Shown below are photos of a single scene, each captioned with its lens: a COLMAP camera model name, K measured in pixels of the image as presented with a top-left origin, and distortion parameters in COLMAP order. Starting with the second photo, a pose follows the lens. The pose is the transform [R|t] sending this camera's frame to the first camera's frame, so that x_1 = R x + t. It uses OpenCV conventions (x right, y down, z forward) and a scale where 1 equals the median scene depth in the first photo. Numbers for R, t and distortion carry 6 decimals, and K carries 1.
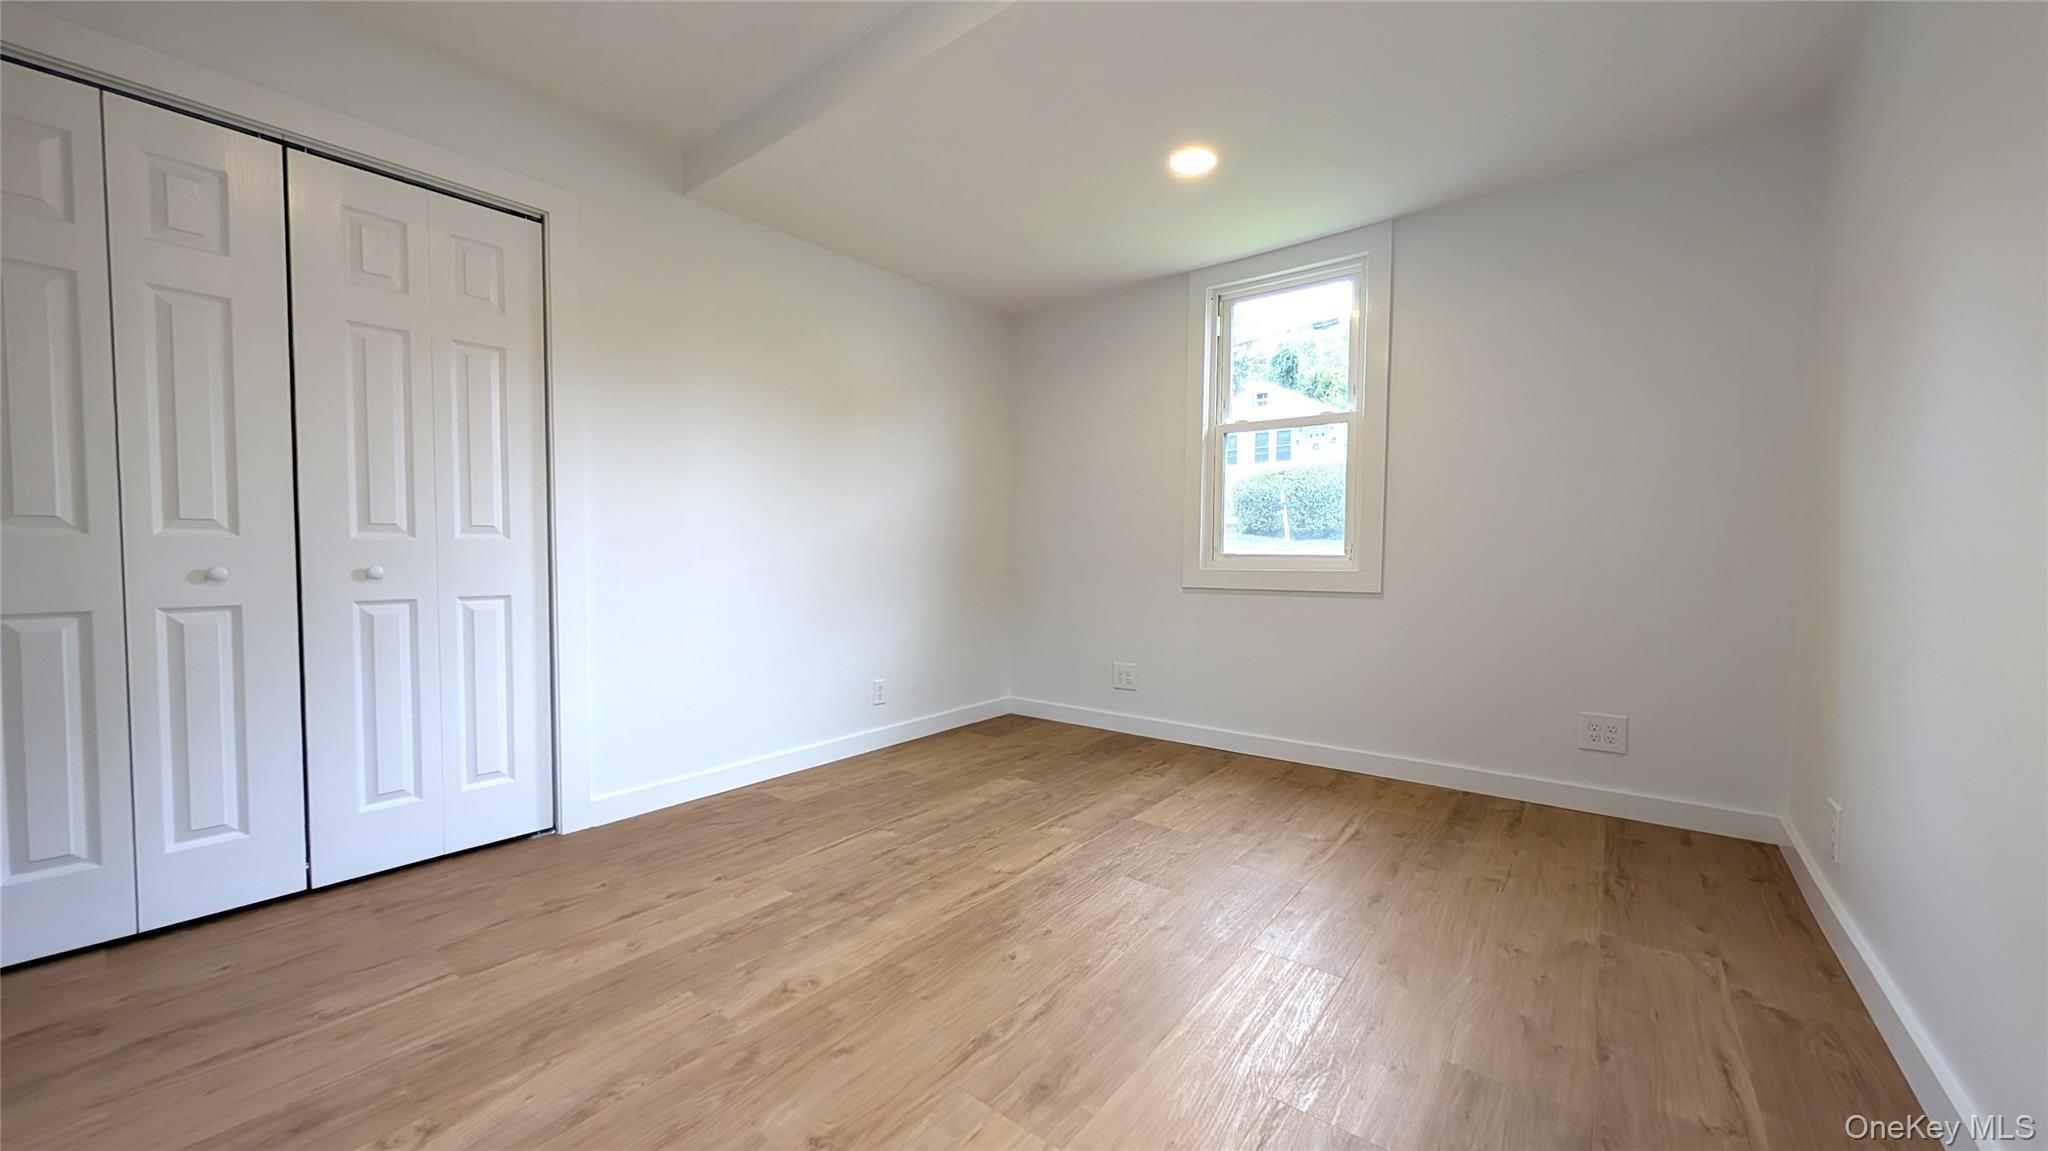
lens RADIAL K [[739.5, 0, 1020.1], [0, 739.5, 575.6], [0, 0, 1]] dist [0.000281, 0.000063]
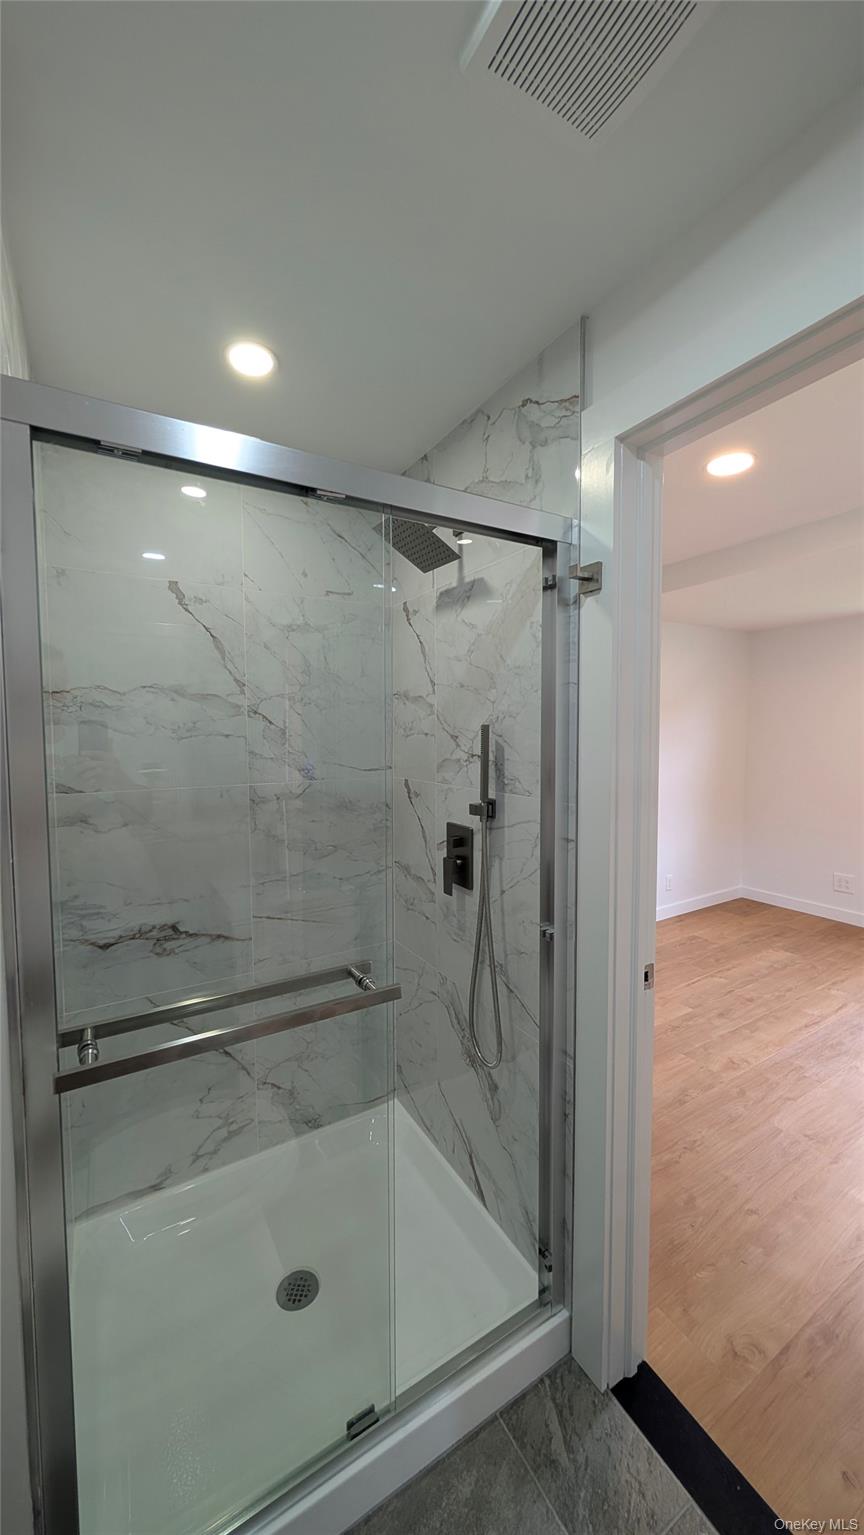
lens RADIAL K [[550.3, 0, 436.5], [0, 550.3, 763.8], [0, 0, 1]] dist [-0.000931, -0.000093]
pose [[0.936998, 0.007851, -0.349246, -0.353558], [-0.000431, 0.999773, 0.021318, -0.183438], [0.349334, -0.019824, 0.936789, -0.429800]]
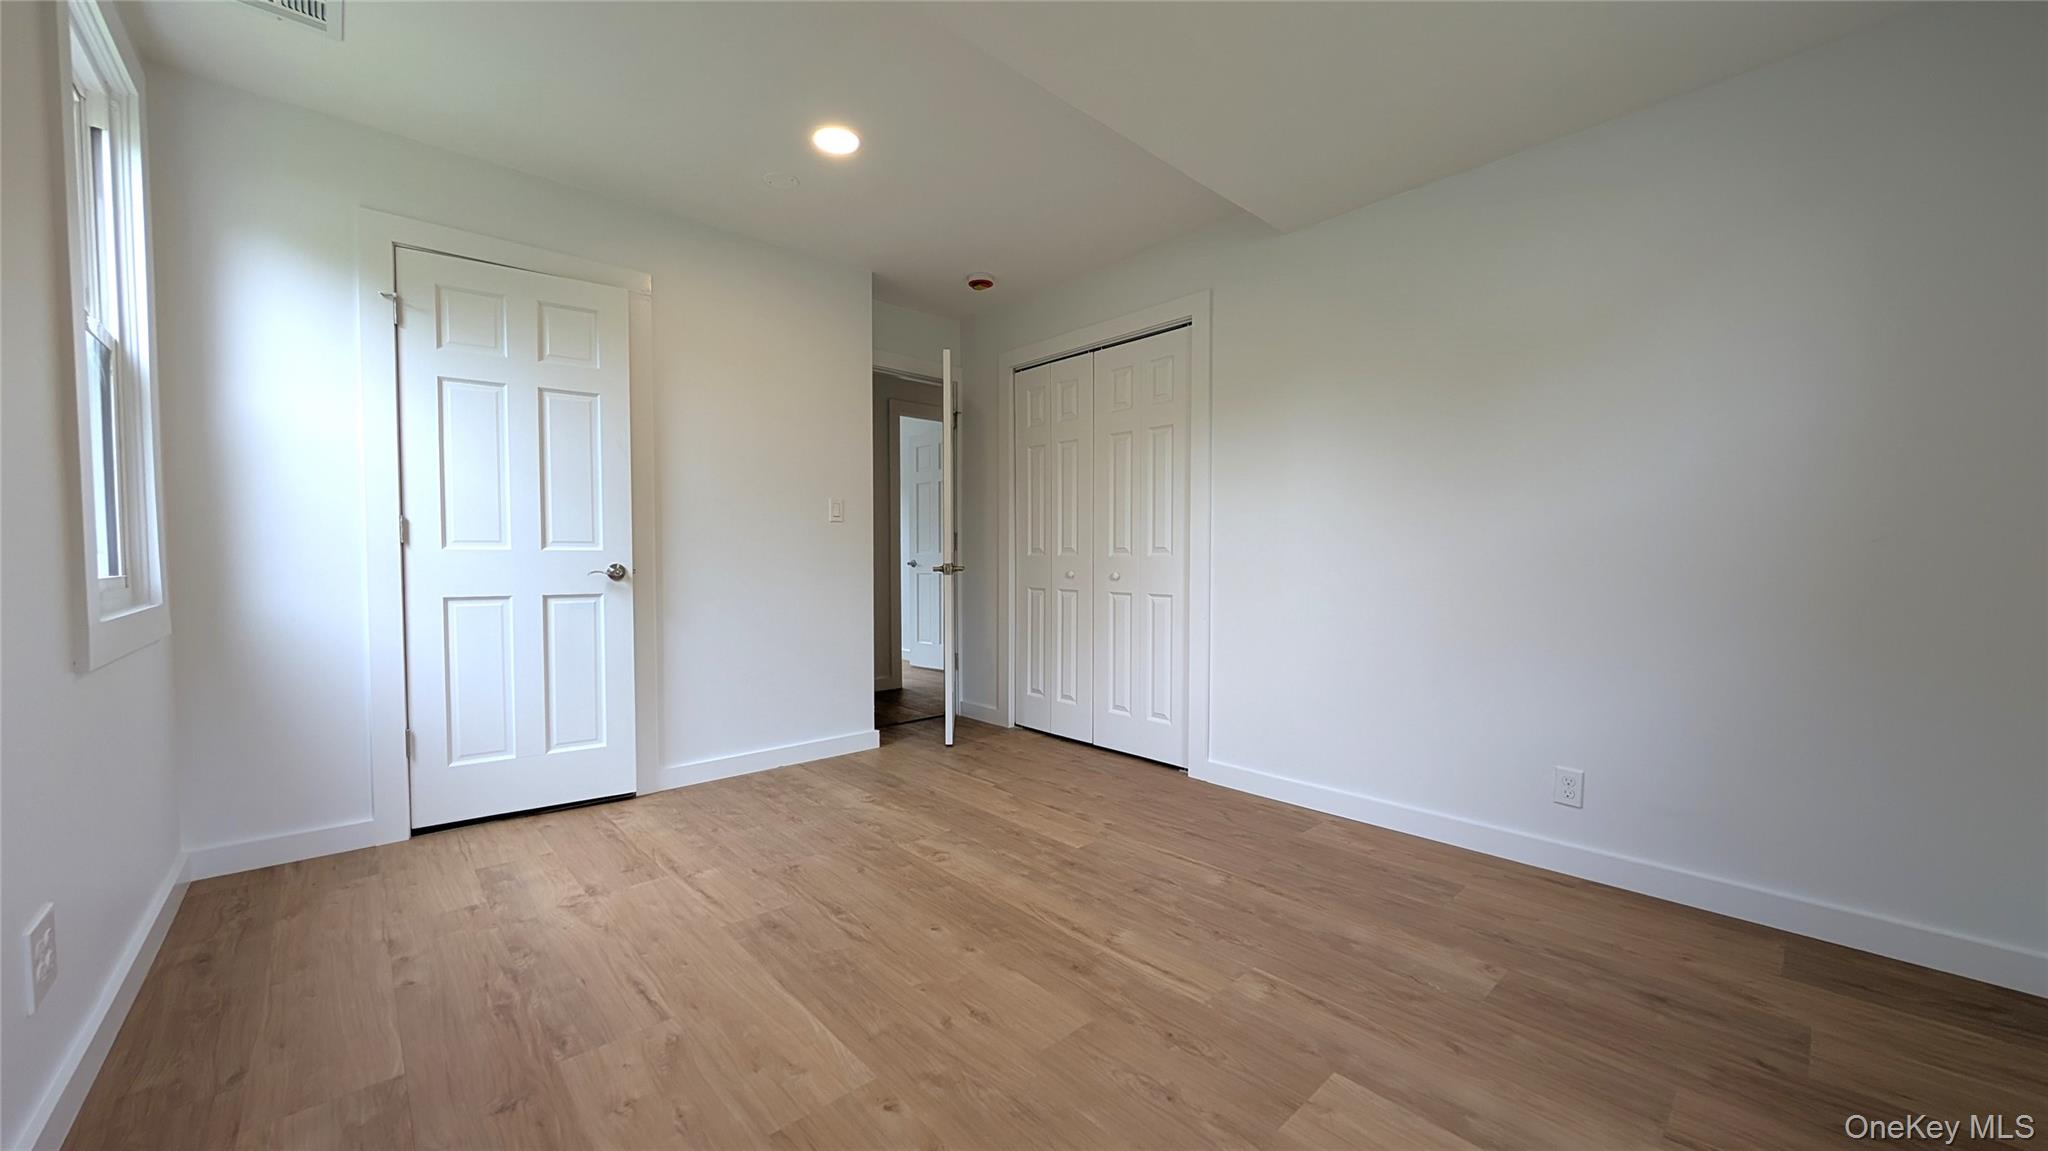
lens RADIAL K [[739.5, 0, 1025.9], [0, 739.5, 582.7], [0, 0, 1]] dist [0.000281, 0.000063]
pose [[-0.141241, 0.035777, -0.989329, 0.732362], [-0.036866, 0.998464, 0.041371, -0.045677], [0.989289, 0.042316, -0.139705, 0.868197]]
